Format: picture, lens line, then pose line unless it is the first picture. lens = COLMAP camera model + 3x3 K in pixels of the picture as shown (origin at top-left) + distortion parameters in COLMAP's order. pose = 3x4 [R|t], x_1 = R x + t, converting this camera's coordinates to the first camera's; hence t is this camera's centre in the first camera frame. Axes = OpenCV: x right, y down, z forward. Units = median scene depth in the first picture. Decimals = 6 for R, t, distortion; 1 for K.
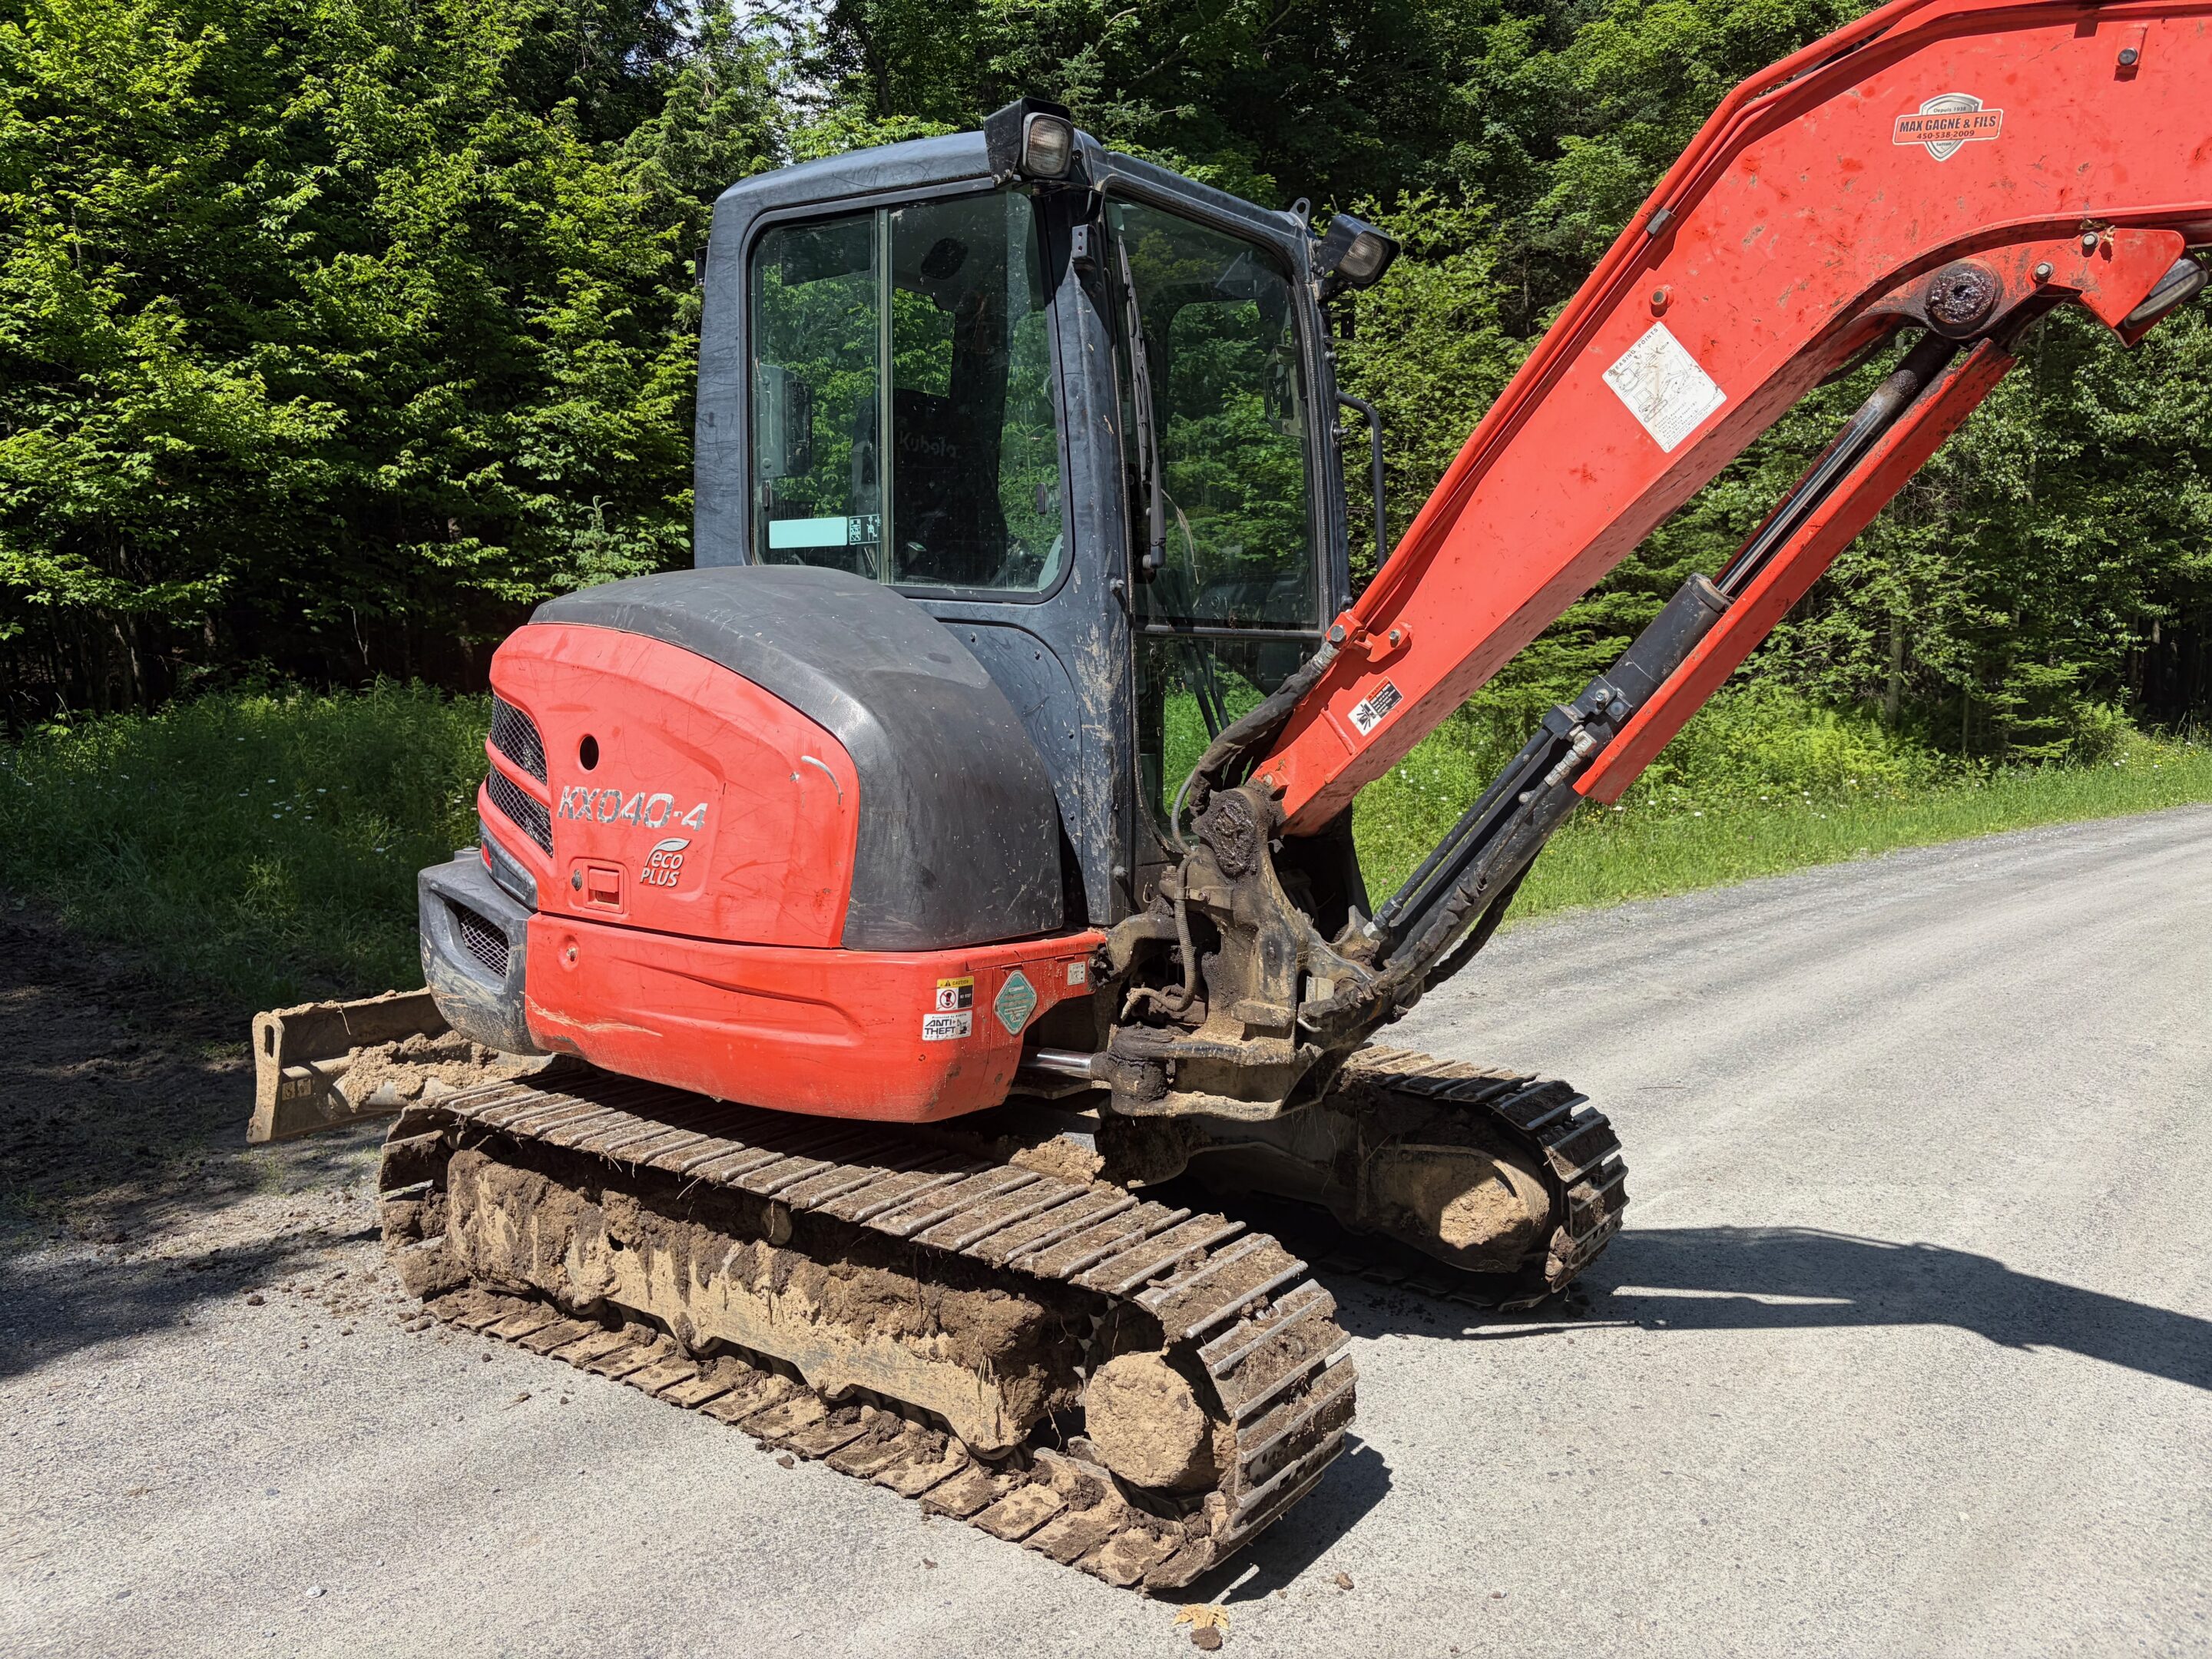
lens RADIAL K [[1682.9, 0, 1104.7], [0, 1682.9, 819.1], [0, 0, 1]] dist [0.020775, -0.013685]
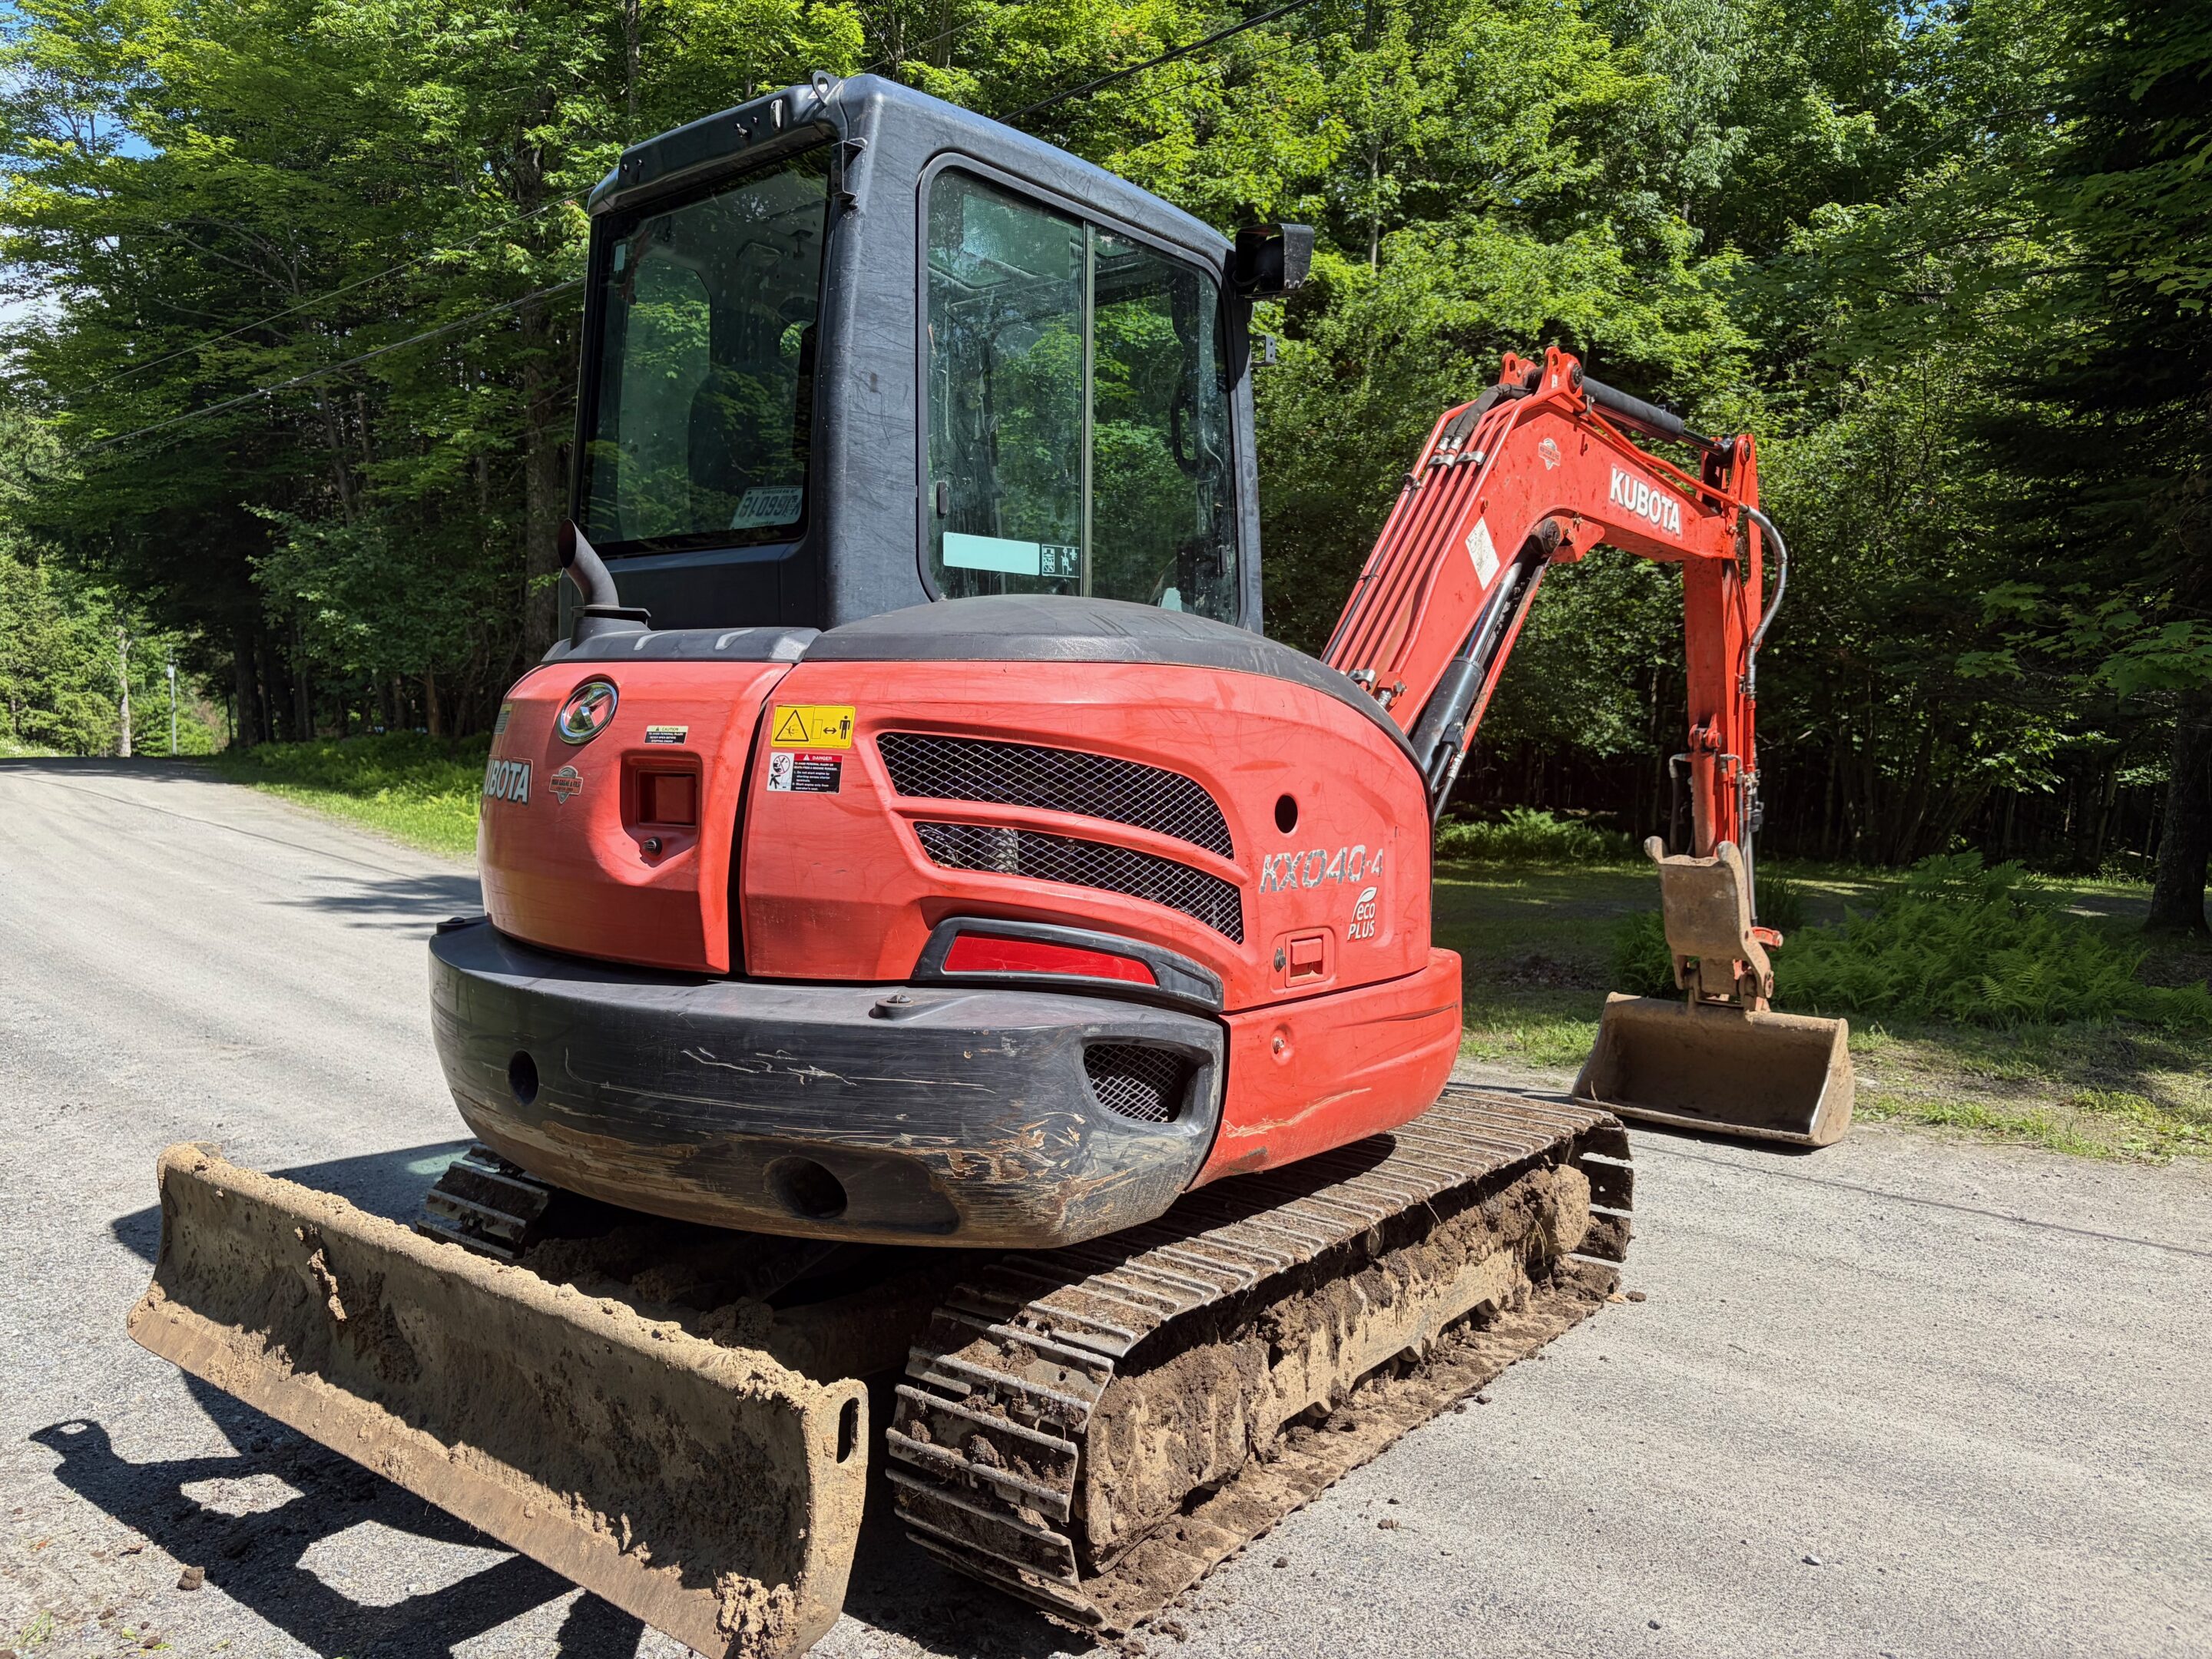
lens RADIAL K [[1682.9, 0, 1095.5], [0, 1682.9, 842.8], [0, 0, 1]] dist [0.020775, -0.013685]
pose [[0.061981, -0.086523, 0.994320, -1.166634], [0.081472, 0.993349, 0.081360, -0.101780], [-0.994746, 0.075967, 0.068618, 1.019489]]
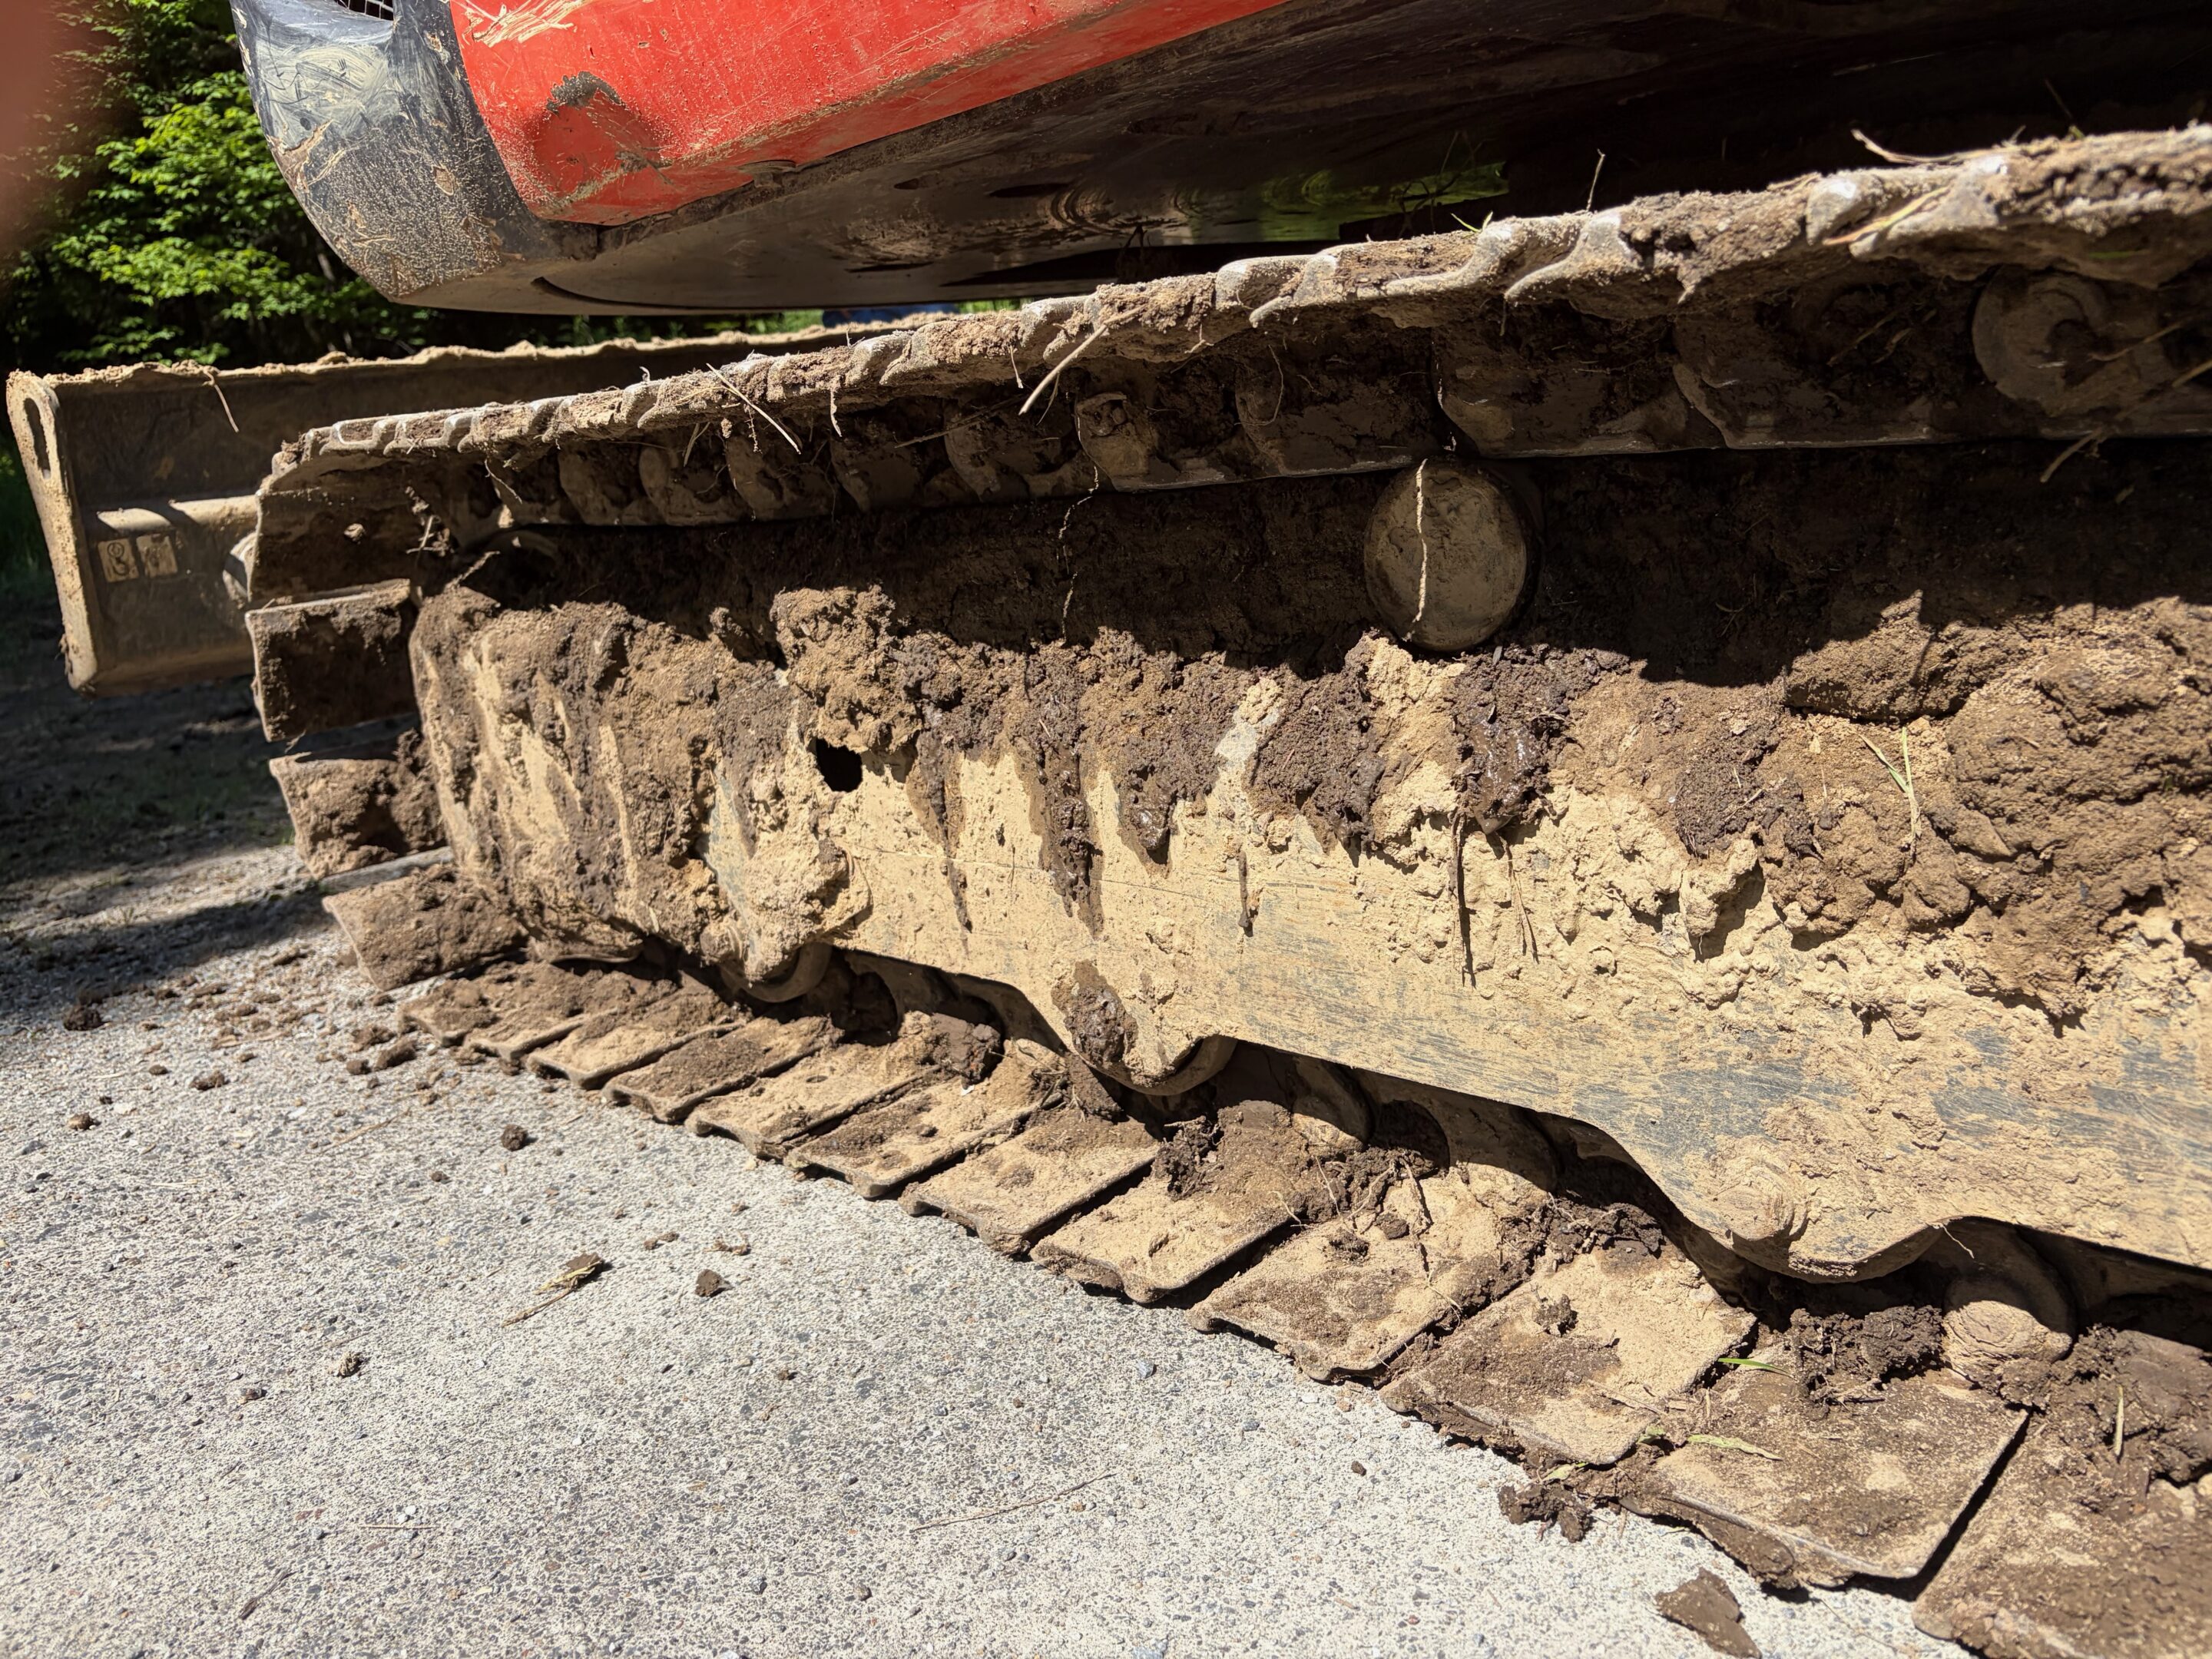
lens RADIAL K [[1682.9, 0, 1112.1], [0, 1682.9, 820.7], [0, 0, 1]] dist [0.020775, -0.013685]
pose [[0.982647, -0.077051, -0.168727, -0.191175], [0.103289, 0.982858, 0.152712, 0.221328], [0.154068, -0.167490, 0.973761, 0.713630]]
